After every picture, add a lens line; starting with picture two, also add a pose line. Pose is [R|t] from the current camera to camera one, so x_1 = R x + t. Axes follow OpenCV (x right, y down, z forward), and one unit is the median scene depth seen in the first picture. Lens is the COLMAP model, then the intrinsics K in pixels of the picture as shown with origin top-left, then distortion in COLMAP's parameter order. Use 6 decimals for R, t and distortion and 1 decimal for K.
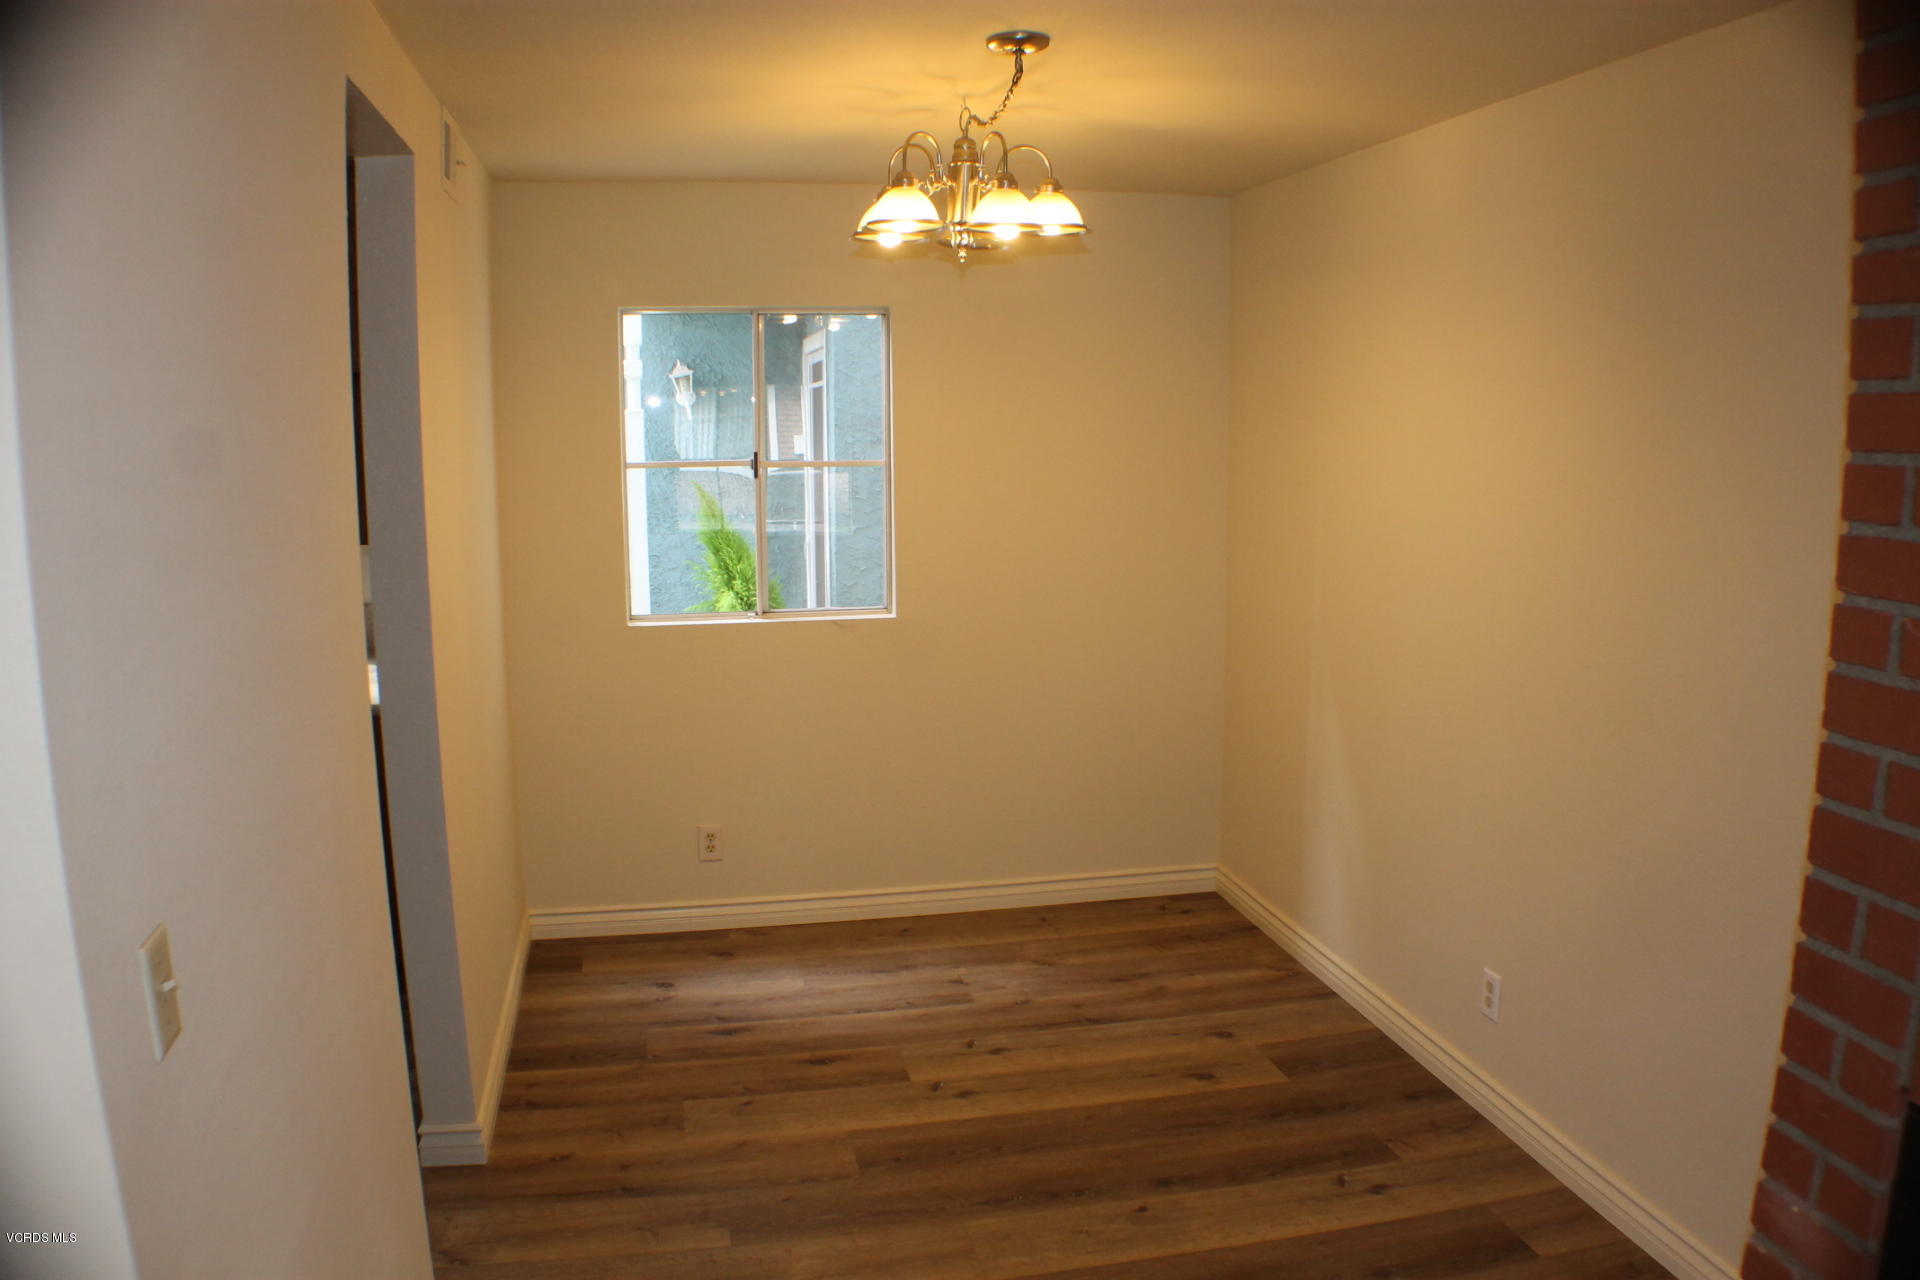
lens RADIAL K [[1428.0, 0, 952.0], [0, 1428.0, 648.7], [0, 0, 1]] dist [-0.204979, 0.071209]
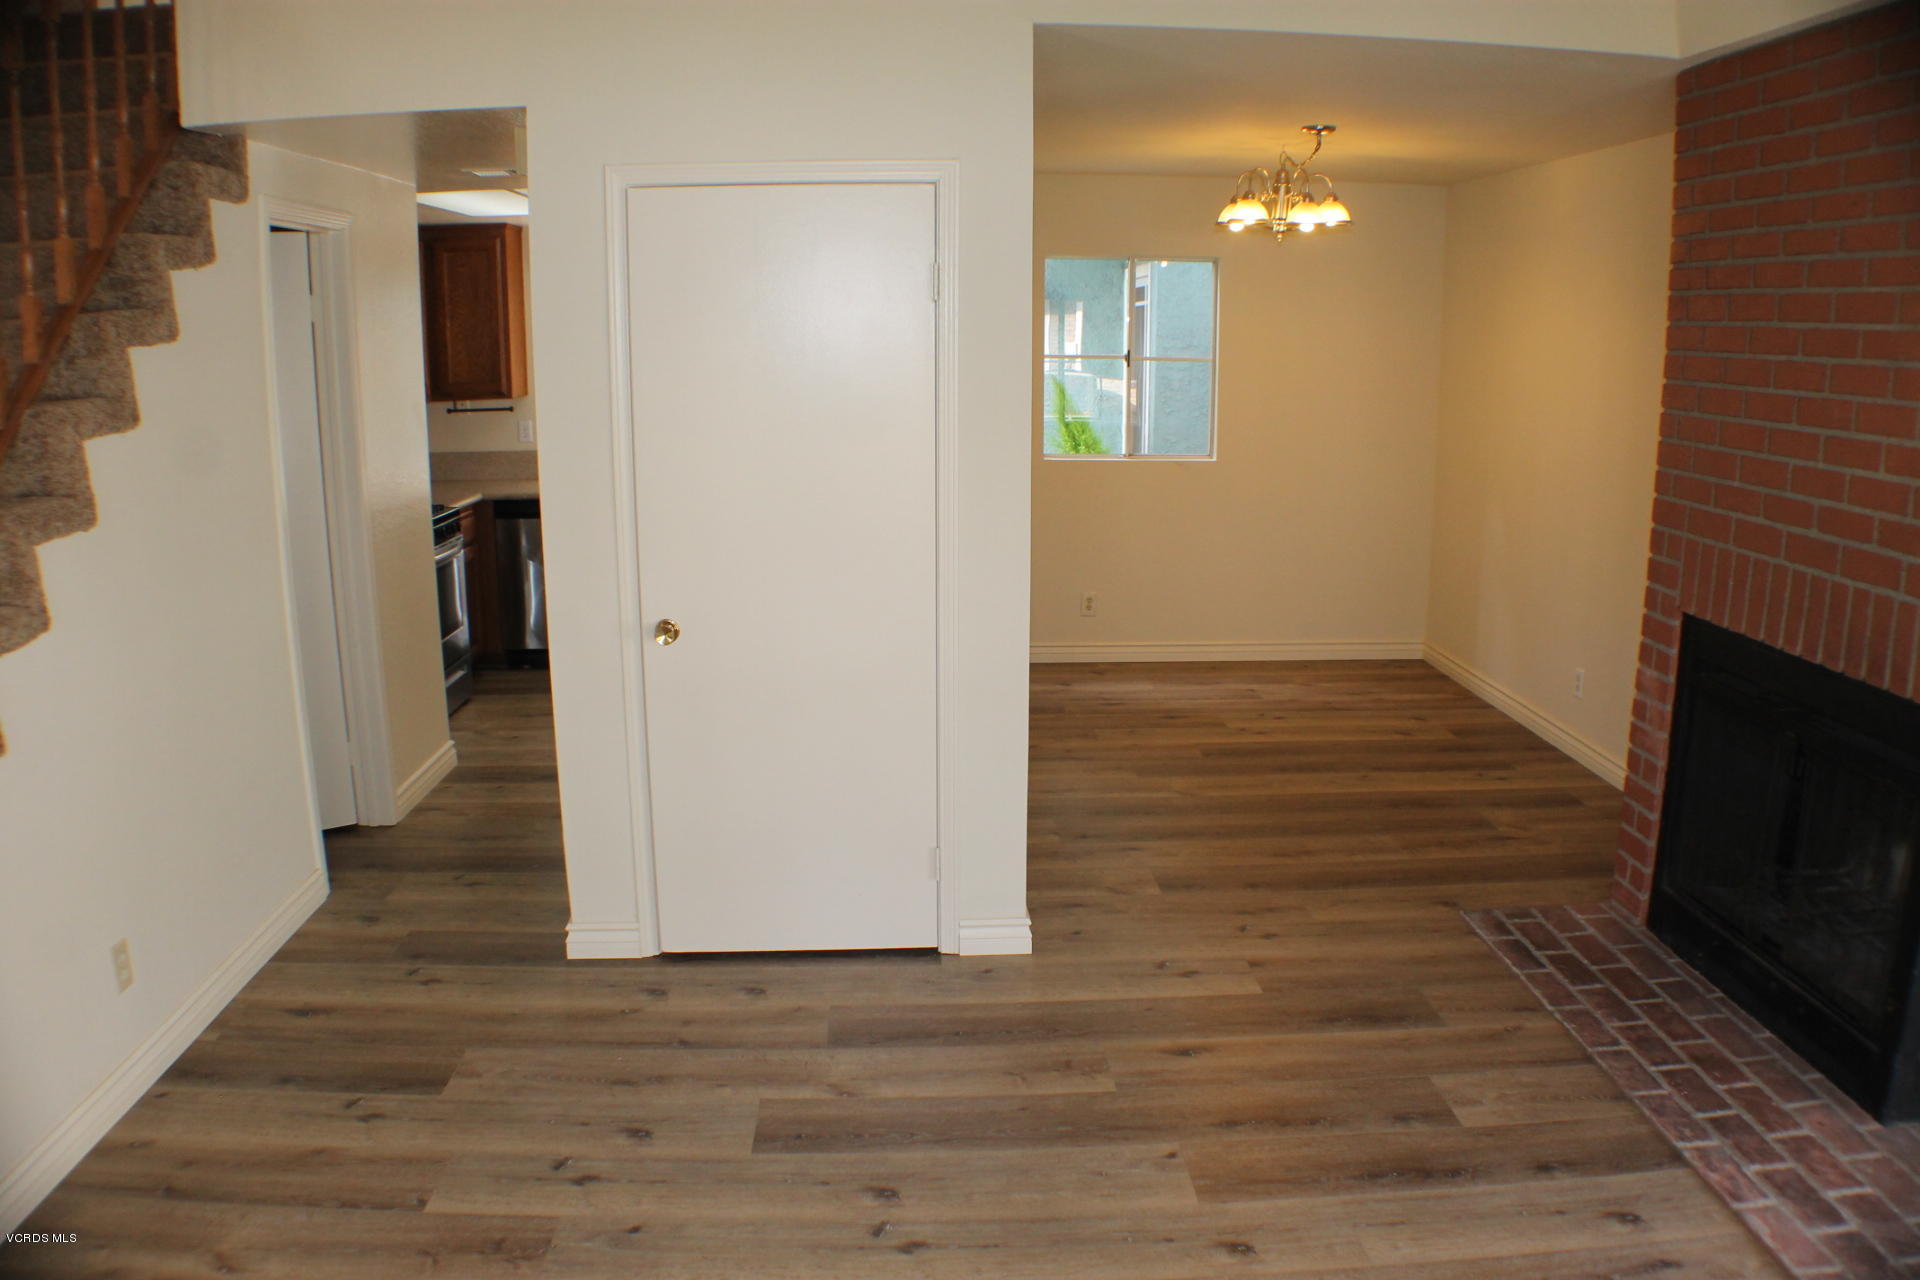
lens RADIAL K [[1428.0, 0, 952.0], [0, 1428.0, 648.7], [0, 0, 1]] dist [-0.204979, 0.071209]
pose [[0.985865, 0.041833, -0.162232, -0.089938], [-0.031970, 0.997505, 0.062939, 0.129747], [0.164460, -0.056862, 0.984743, -0.766858]]
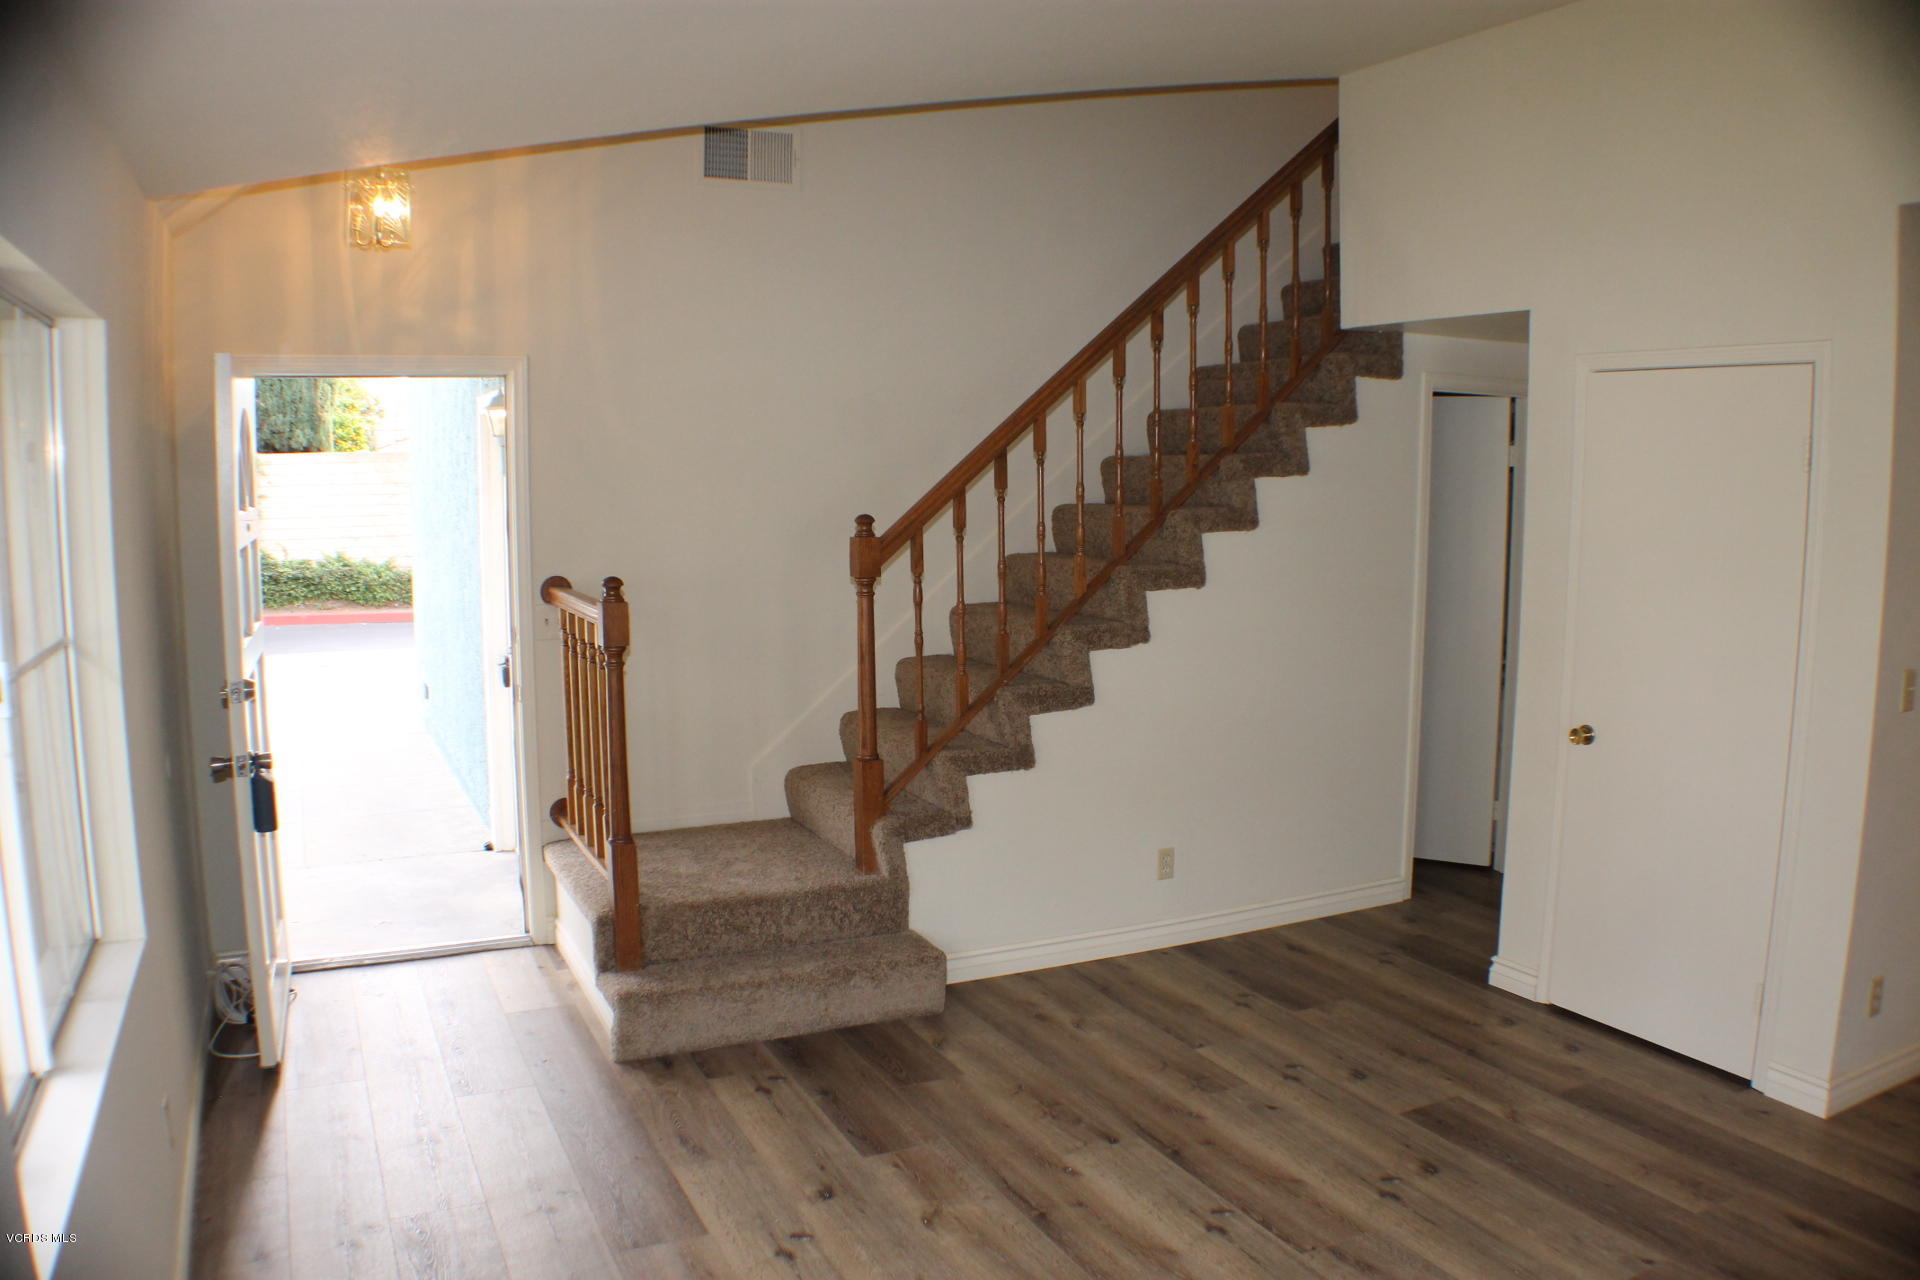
lens RADIAL K [[1428.0, 0, 952.0], [0, 1428.0, 648.7], [0, 0, 1]] dist [-0.204979, 0.071209]
pose [[0.240038, 0.129240, -0.962122, 0.584215], [-0.159548, 0.982873, 0.092222, 0.090954], [0.957563, 0.131368, 0.256547, -0.628086]]
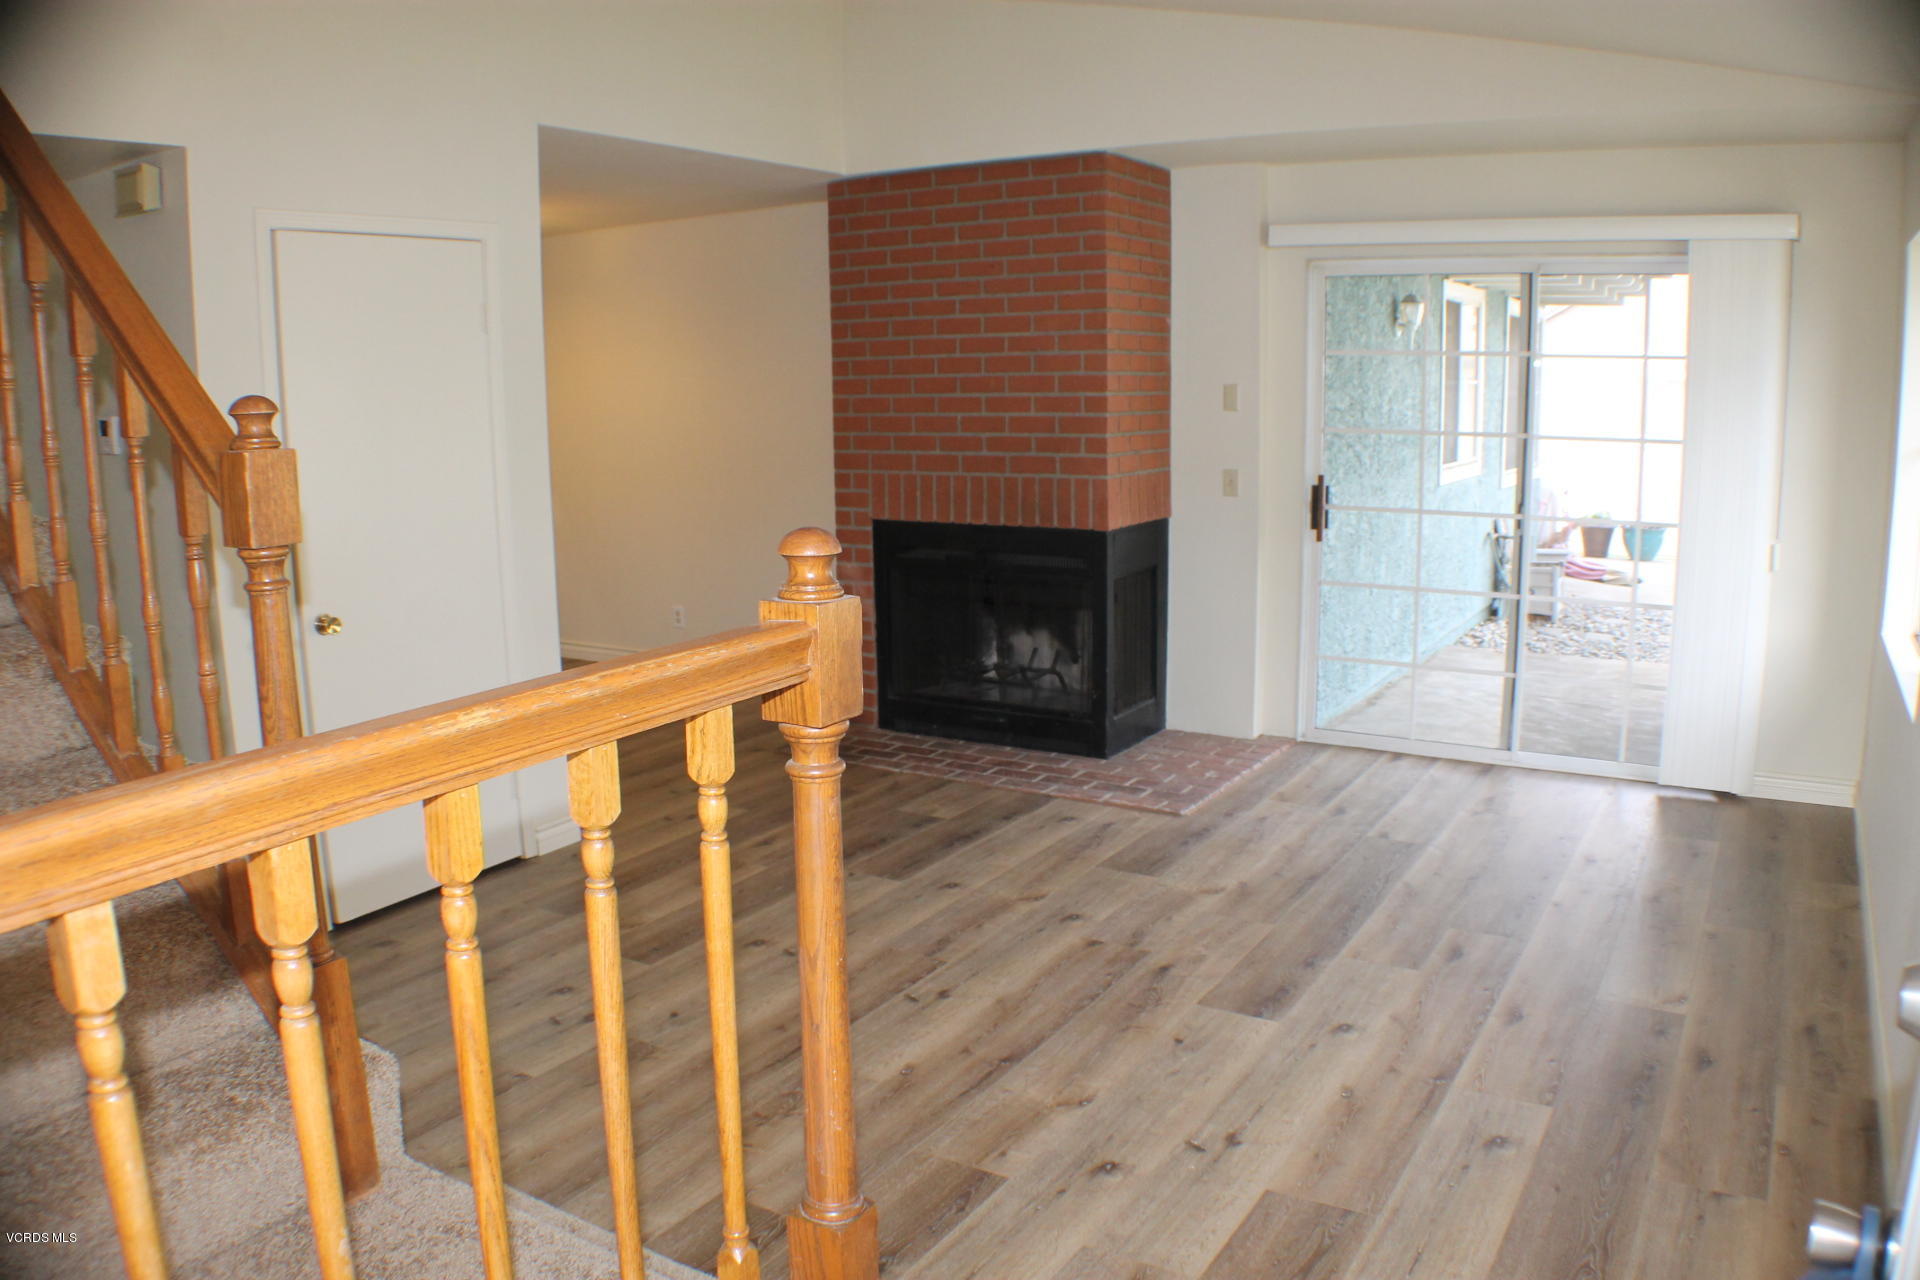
lens RADIAL K [[1428.0, 0, 952.0], [0, 1428.0, 648.7], [0, 0, 1]] dist [-0.204979, 0.071209]
pose [[0.691781, -0.138490, 0.708702, -0.944453], [0.126848, 0.989482, 0.069539, 0.199073], [-0.710879, 0.041792, 0.702072, -0.941344]]
